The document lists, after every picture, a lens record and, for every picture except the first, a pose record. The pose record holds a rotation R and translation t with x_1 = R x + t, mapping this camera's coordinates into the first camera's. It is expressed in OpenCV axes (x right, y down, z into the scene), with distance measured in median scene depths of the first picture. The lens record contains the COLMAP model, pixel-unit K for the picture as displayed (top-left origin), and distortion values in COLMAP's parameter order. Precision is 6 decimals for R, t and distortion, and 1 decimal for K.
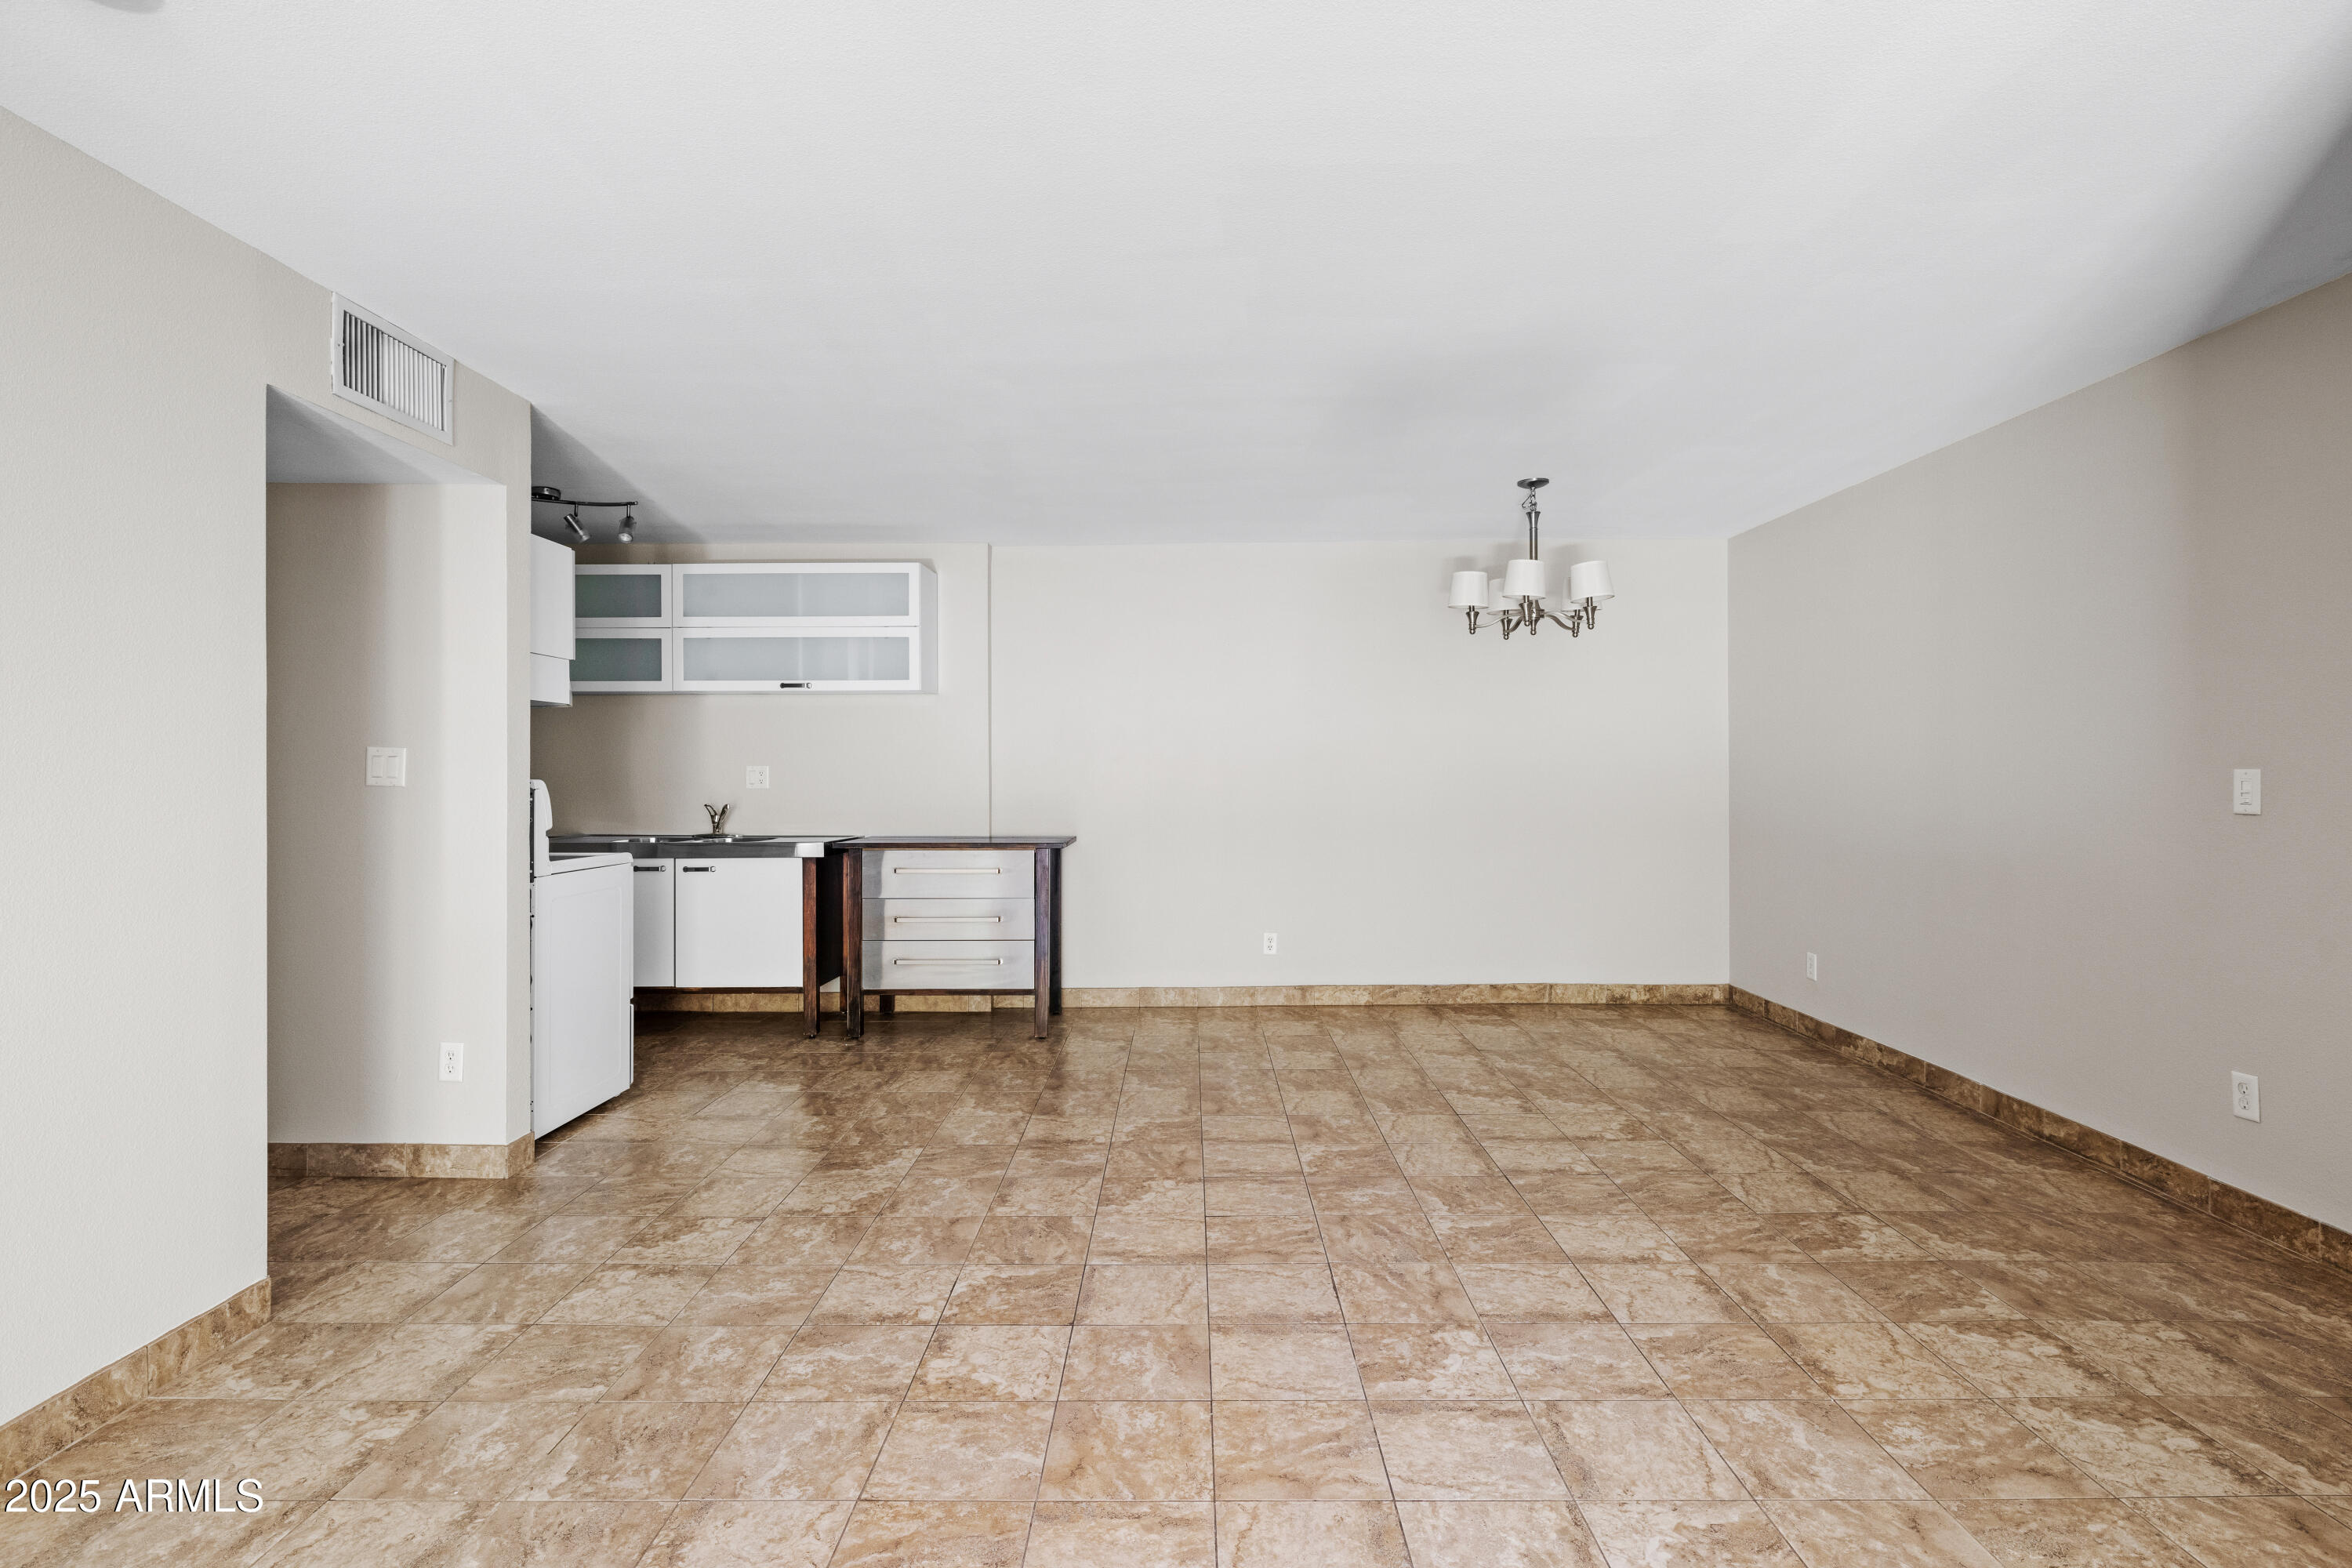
lens RADIAL K [[1132.5, 0, 1175.2], [0, 1132.5, 764.0], [0, 0, 1]] dist [-0.005537, 0.000828]
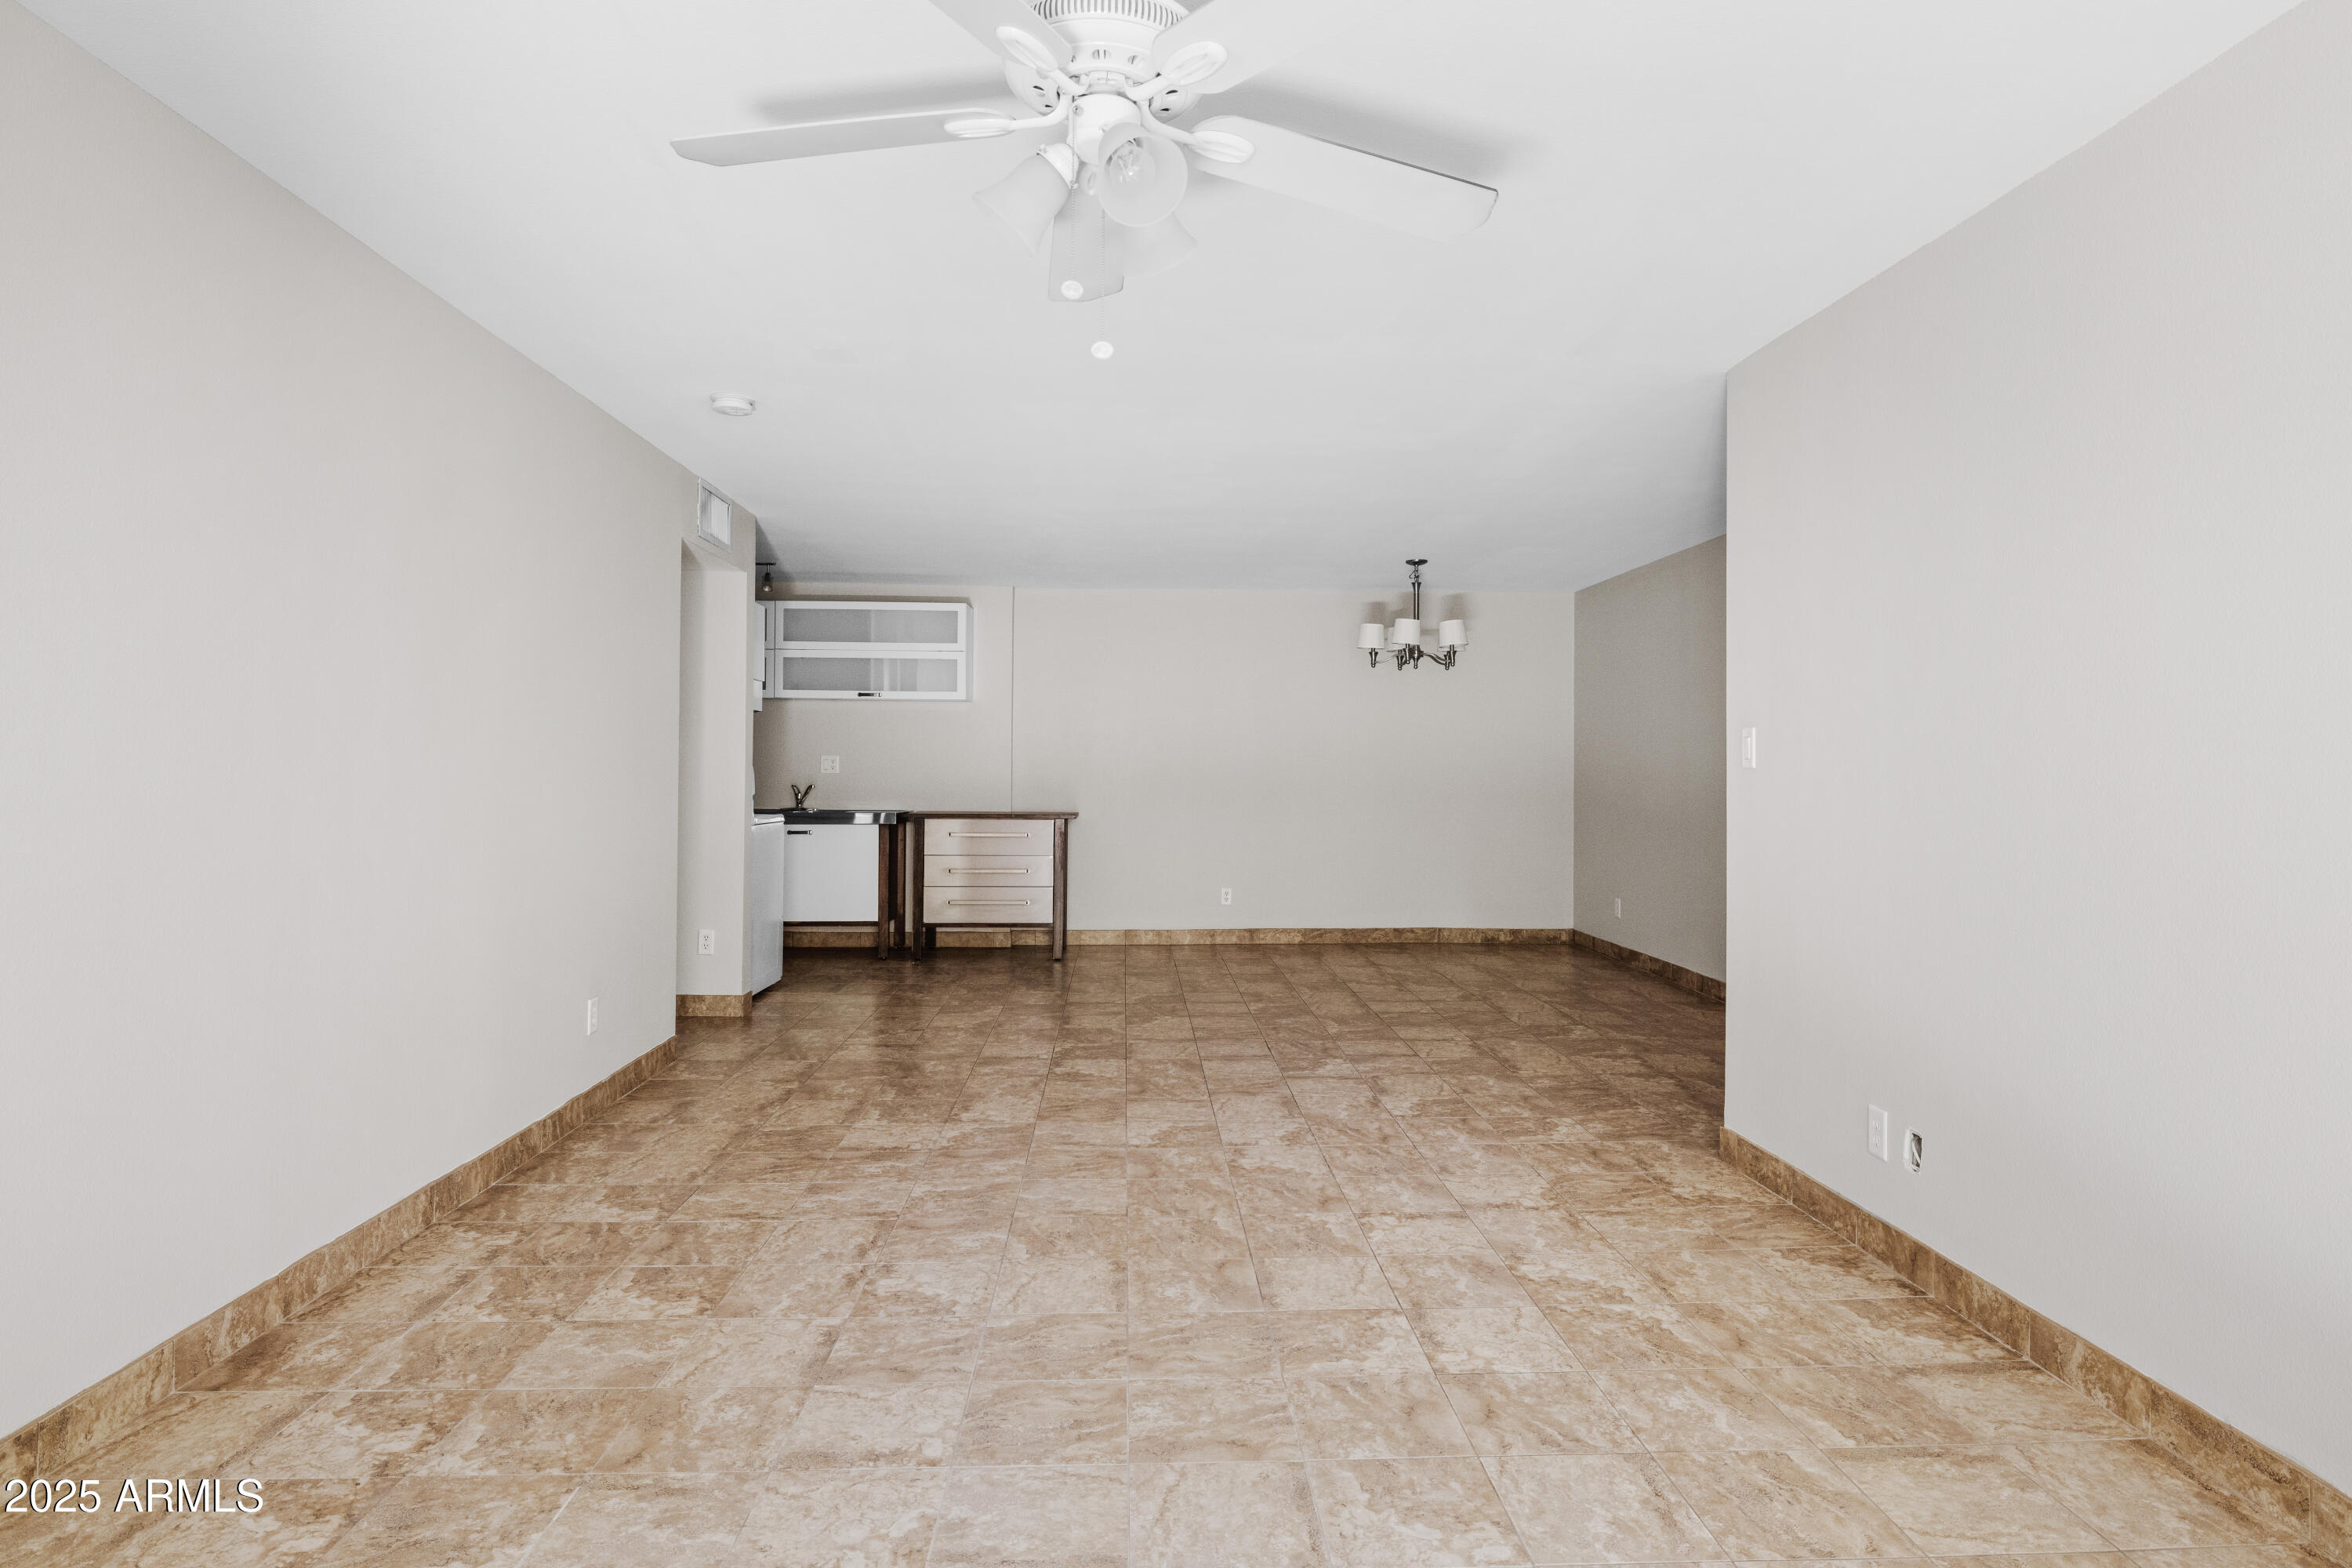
lens RADIAL K [[1267.6, 0, 1175.3], [0, 1267.6, 750.2], [0, 0, 1]] dist [-0.001777, 0.001674]
pose [[0.998597, 0.011085, 0.051783, -0.074310], [-0.010529, 0.999884, -0.010980, 0.010172], [-0.051898, 0.010419, 0.998598, -0.643256]]
